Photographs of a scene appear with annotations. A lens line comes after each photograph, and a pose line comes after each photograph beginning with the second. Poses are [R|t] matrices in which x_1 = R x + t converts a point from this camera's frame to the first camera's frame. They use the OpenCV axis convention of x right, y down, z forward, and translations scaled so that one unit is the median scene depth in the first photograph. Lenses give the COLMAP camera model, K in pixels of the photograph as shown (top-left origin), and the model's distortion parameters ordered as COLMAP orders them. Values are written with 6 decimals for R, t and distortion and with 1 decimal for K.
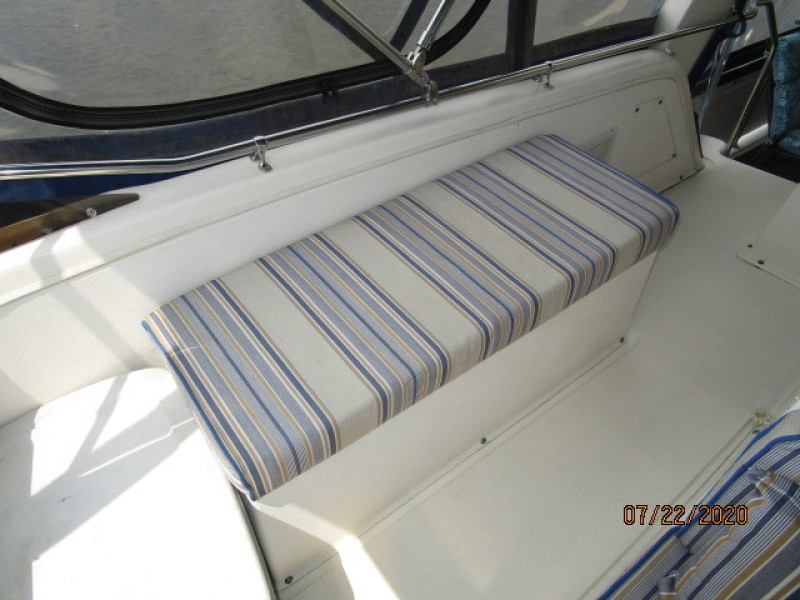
lens RADIAL K [[580.9, 0, 401.7], [0, 580.9, 302.6], [0, 0, 1]] dist [-0.006934, -0.006677]
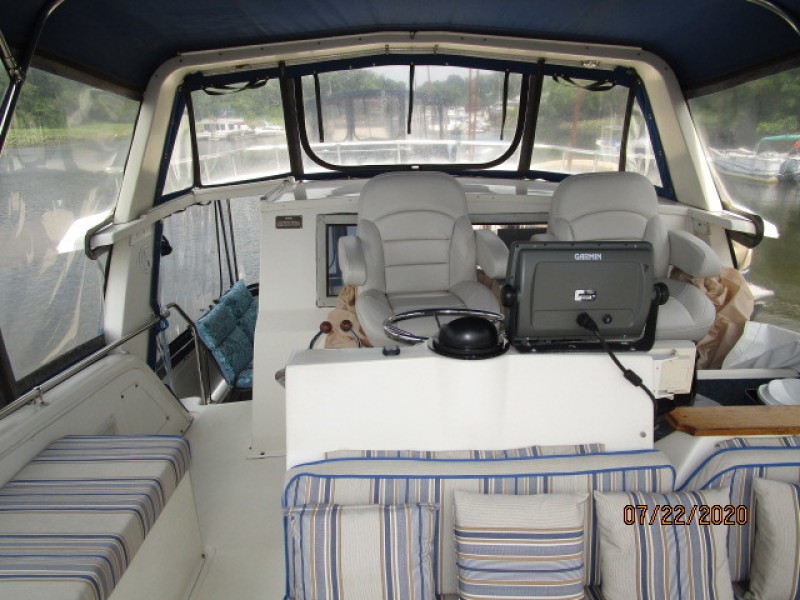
lens RADIAL K [[580.9, 0, 401.7], [0, 580.9, 302.6], [0, 0, 1]] dist [-0.006934, -0.006677]
pose [[0.606520, -0.252103, 0.754041, -0.156850], [0.587892, 0.780705, -0.211858, 0.164145], [-0.535273, 0.571790, 0.621722, -0.292113]]
